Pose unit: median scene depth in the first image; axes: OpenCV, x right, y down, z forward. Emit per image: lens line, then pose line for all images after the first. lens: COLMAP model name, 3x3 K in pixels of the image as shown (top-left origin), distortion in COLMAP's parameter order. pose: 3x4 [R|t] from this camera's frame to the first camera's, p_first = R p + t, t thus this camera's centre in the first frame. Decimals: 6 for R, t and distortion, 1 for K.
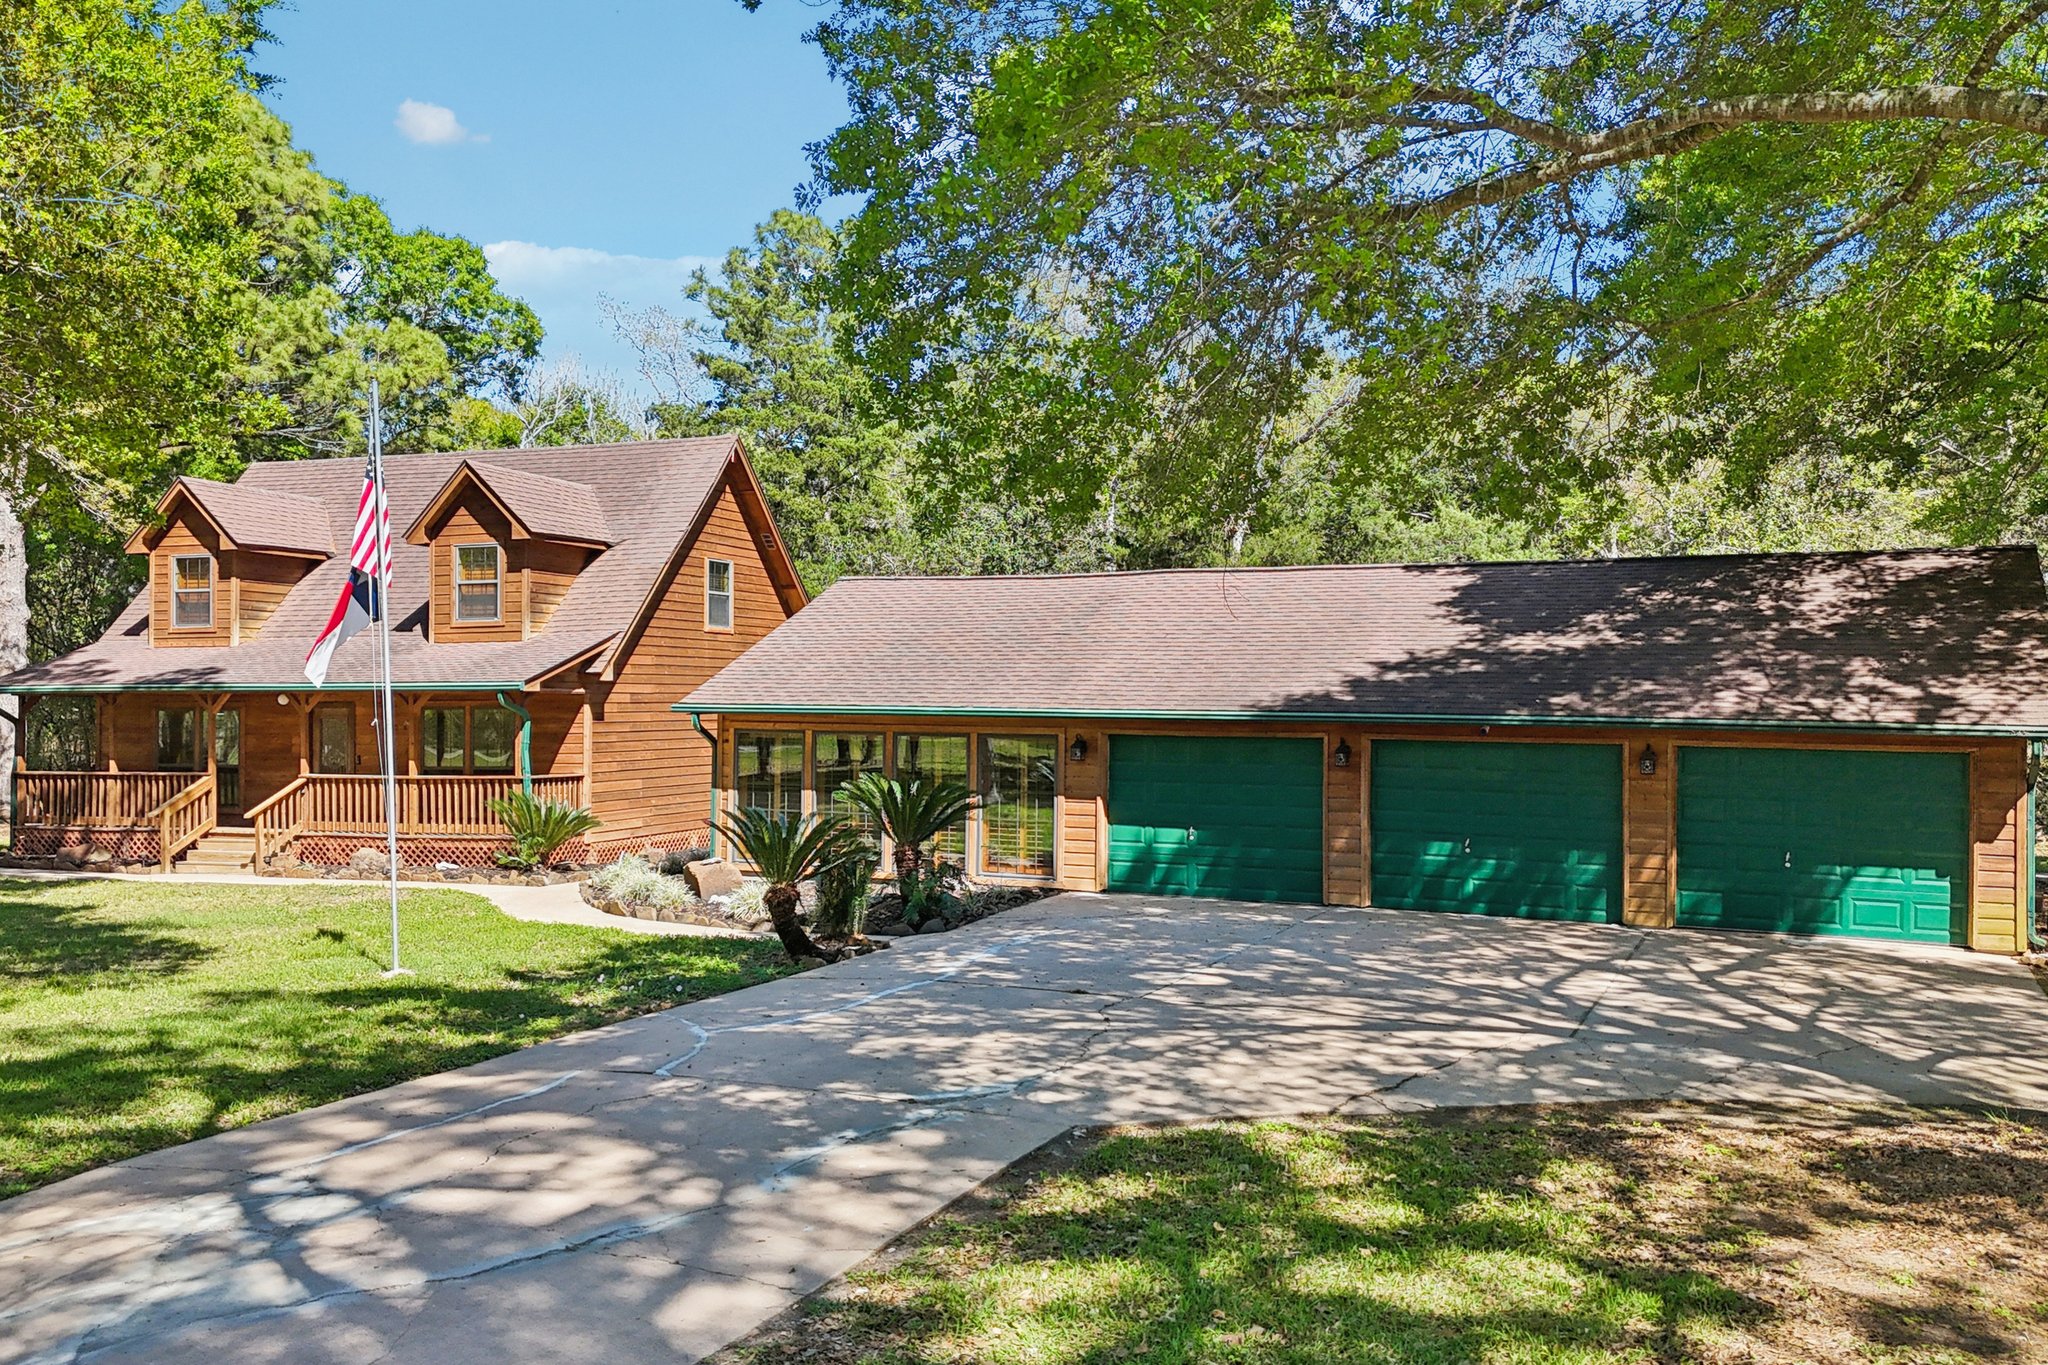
lens RADIAL K [[1735.4, 0, 1034.8], [0, 1735.4, 703.1], [0, 0, 1]] dist [0.132590, -0.202358]
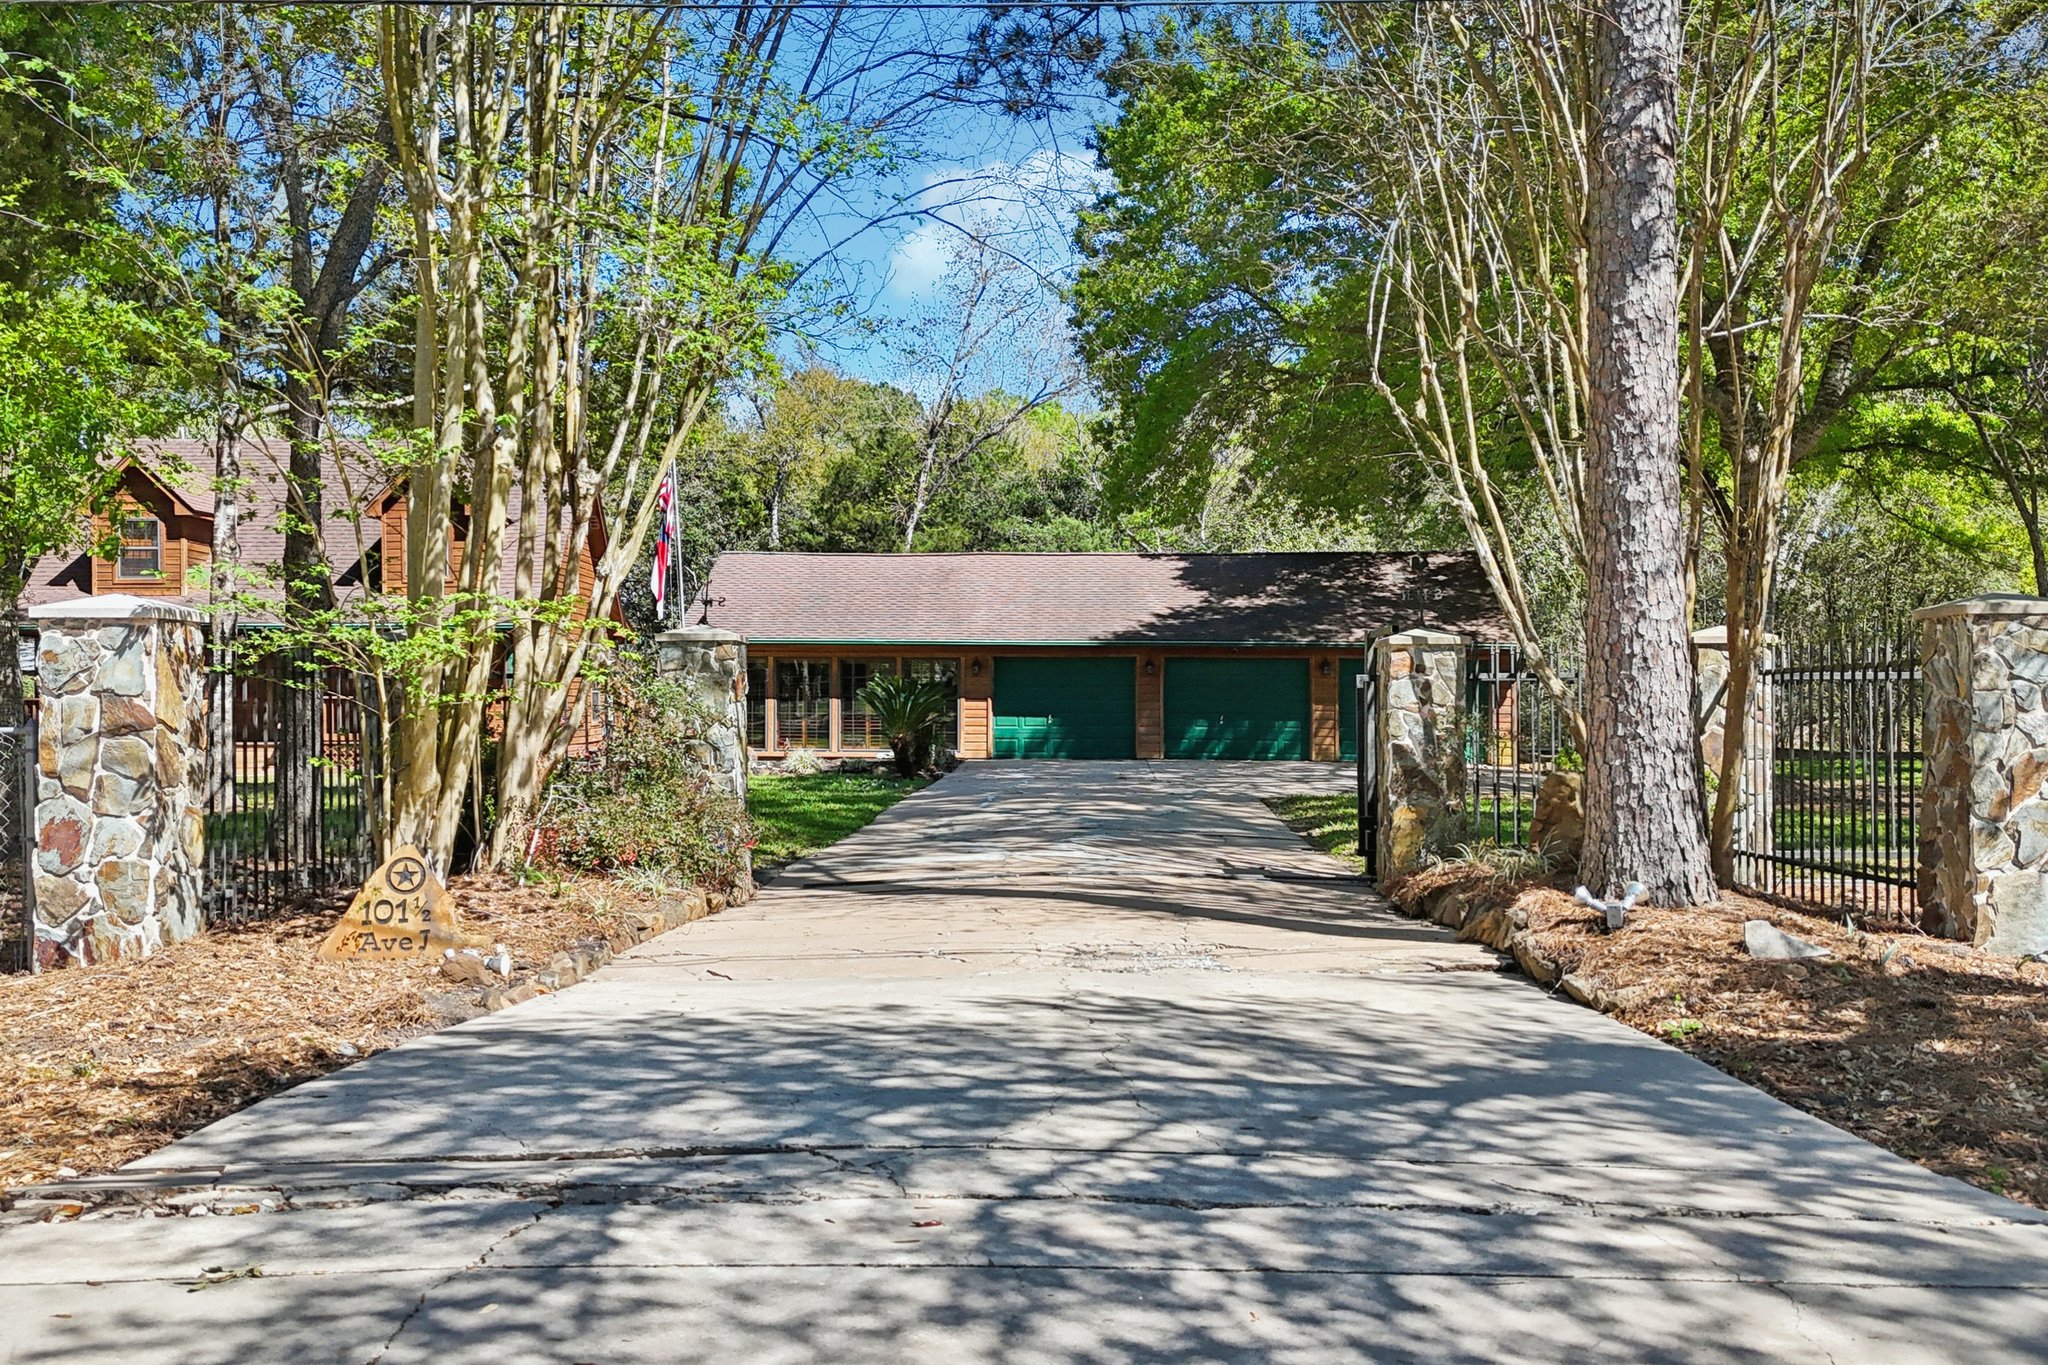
lens RADIAL K [[1735.4, 0, 1034.8], [0, 1735.4, 703.1], [0, 0, 1]] dist [0.132590, -0.202358]
pose [[0.928983, -0.006265, 0.370068, -0.514422], [0.004462, 0.999974, 0.005728, 0.051659], [-0.370095, -0.003670, 0.928987, -0.468755]]
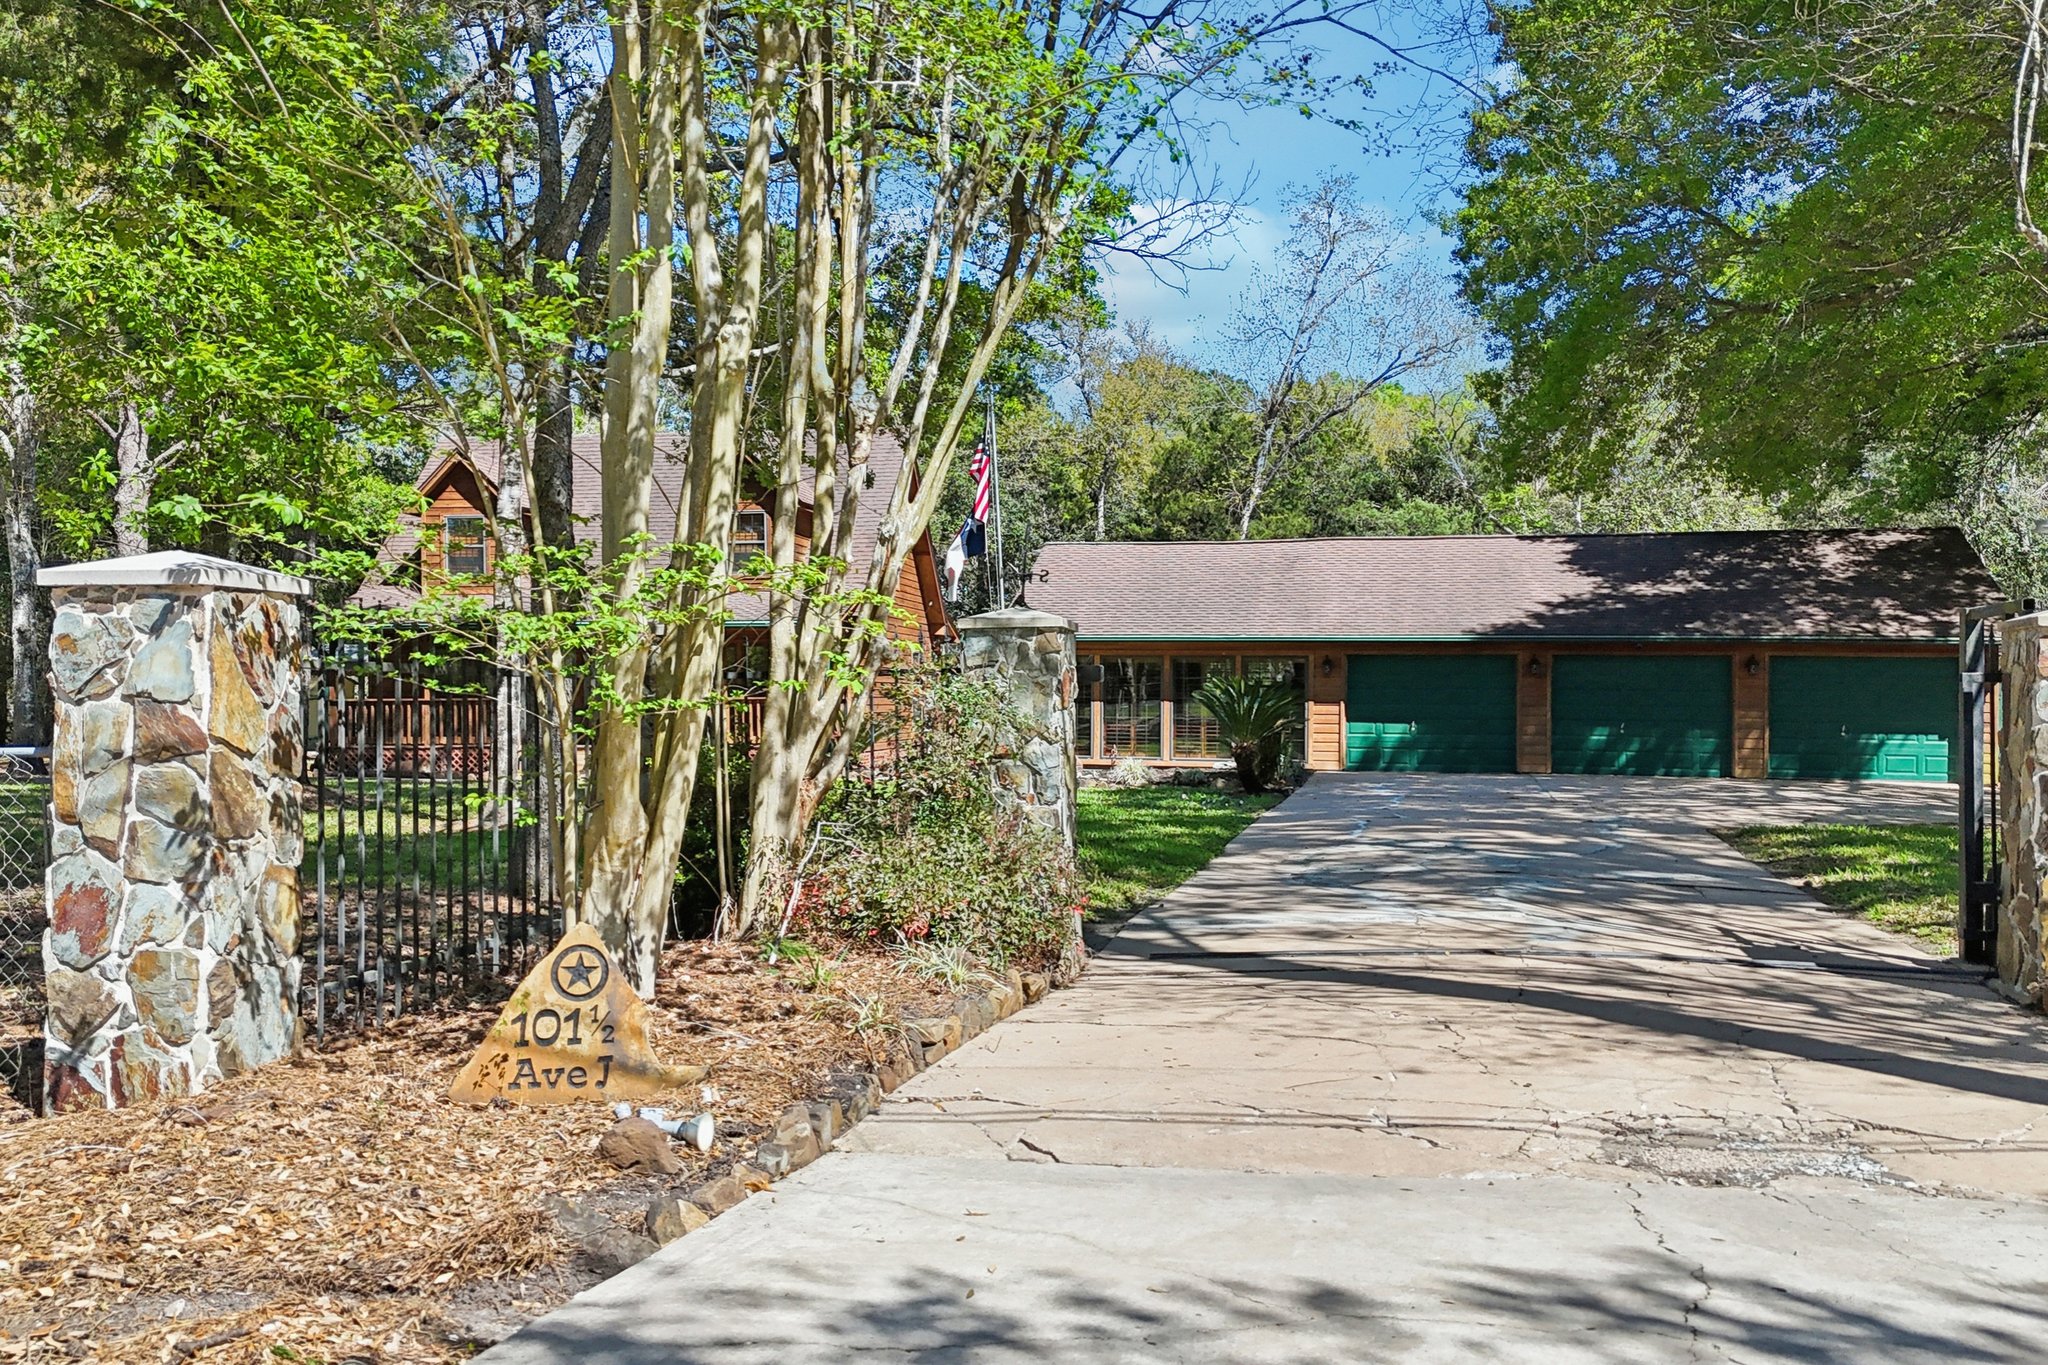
lens RADIAL K [[1735.4, 0, 1034.8], [0, 1735.4, 703.1], [0, 0, 1]] dist [0.132590, -0.202358]
pose [[0.980976, -0.002558, 0.194112, -0.480228], [0.001707, 0.999988, 0.004549, 0.050536], [-0.194122, -0.004131, 0.980969, -0.303412]]
